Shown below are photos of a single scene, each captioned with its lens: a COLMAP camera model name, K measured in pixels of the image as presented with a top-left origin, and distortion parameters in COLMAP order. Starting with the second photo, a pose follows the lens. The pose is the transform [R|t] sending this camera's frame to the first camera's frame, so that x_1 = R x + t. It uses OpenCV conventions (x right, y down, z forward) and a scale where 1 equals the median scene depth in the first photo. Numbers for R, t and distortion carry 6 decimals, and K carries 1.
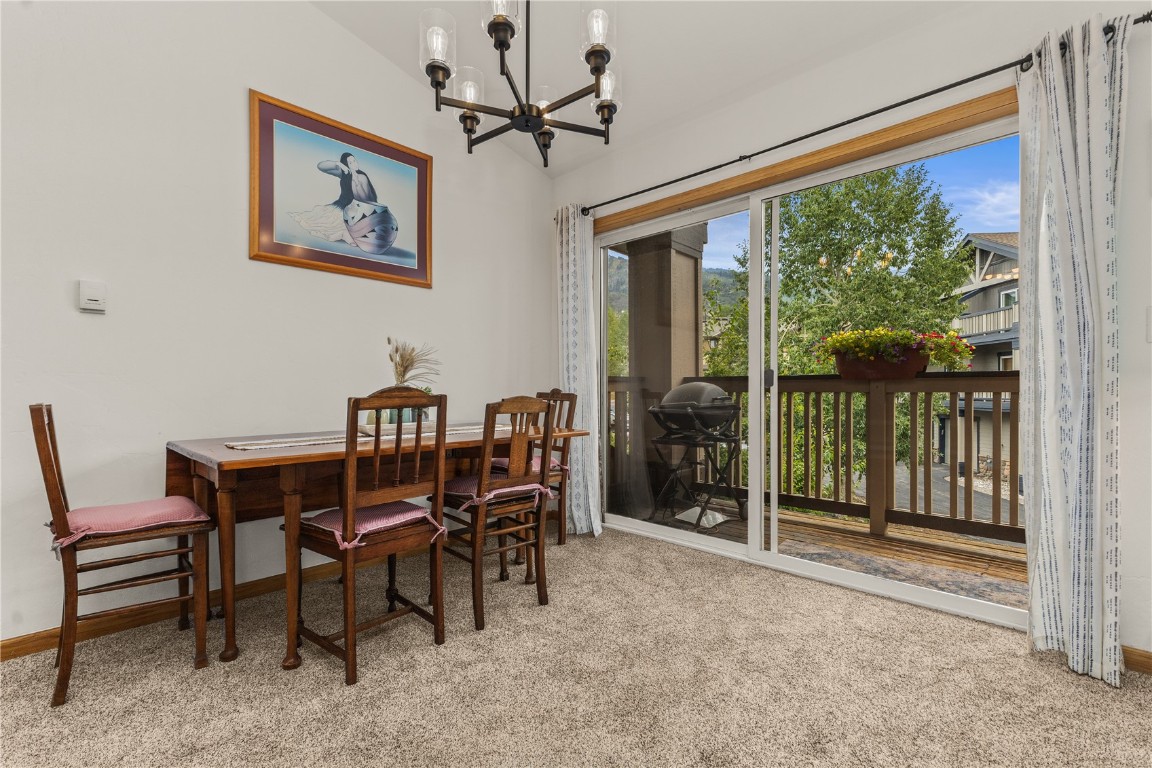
lens RADIAL K [[513.9, 0, 581.2], [0, 513.9, 387.8], [0, 0, 1]] dist [0.010703, -0.001631]
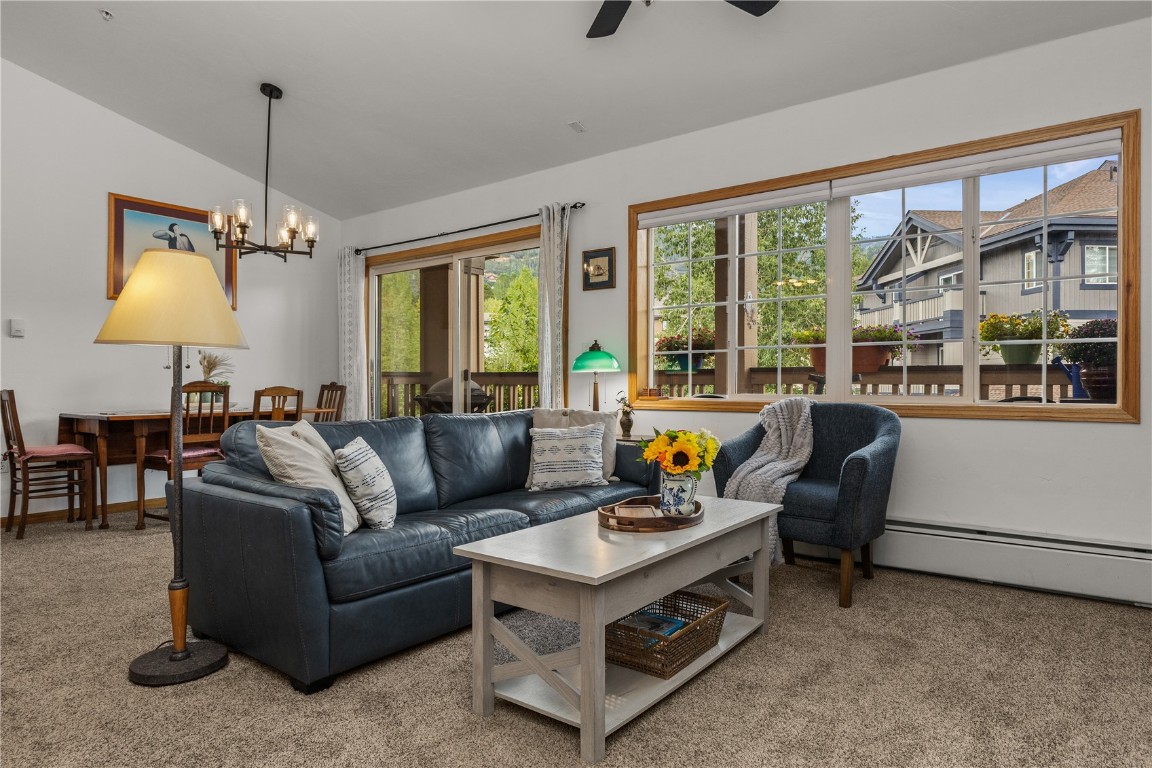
lens RADIAL K [[681.6, 0, 581.4], [0, 681.6, 376.8], [0, 0, 1]] dist [-0.001454, -0.004370]
pose [[0.993934, 0.002640, 0.109949, 0.633451], [-0.002042, 0.999983, -0.005547, -0.004894], [-0.109962, 0.005289, 0.993922, -1.362752]]
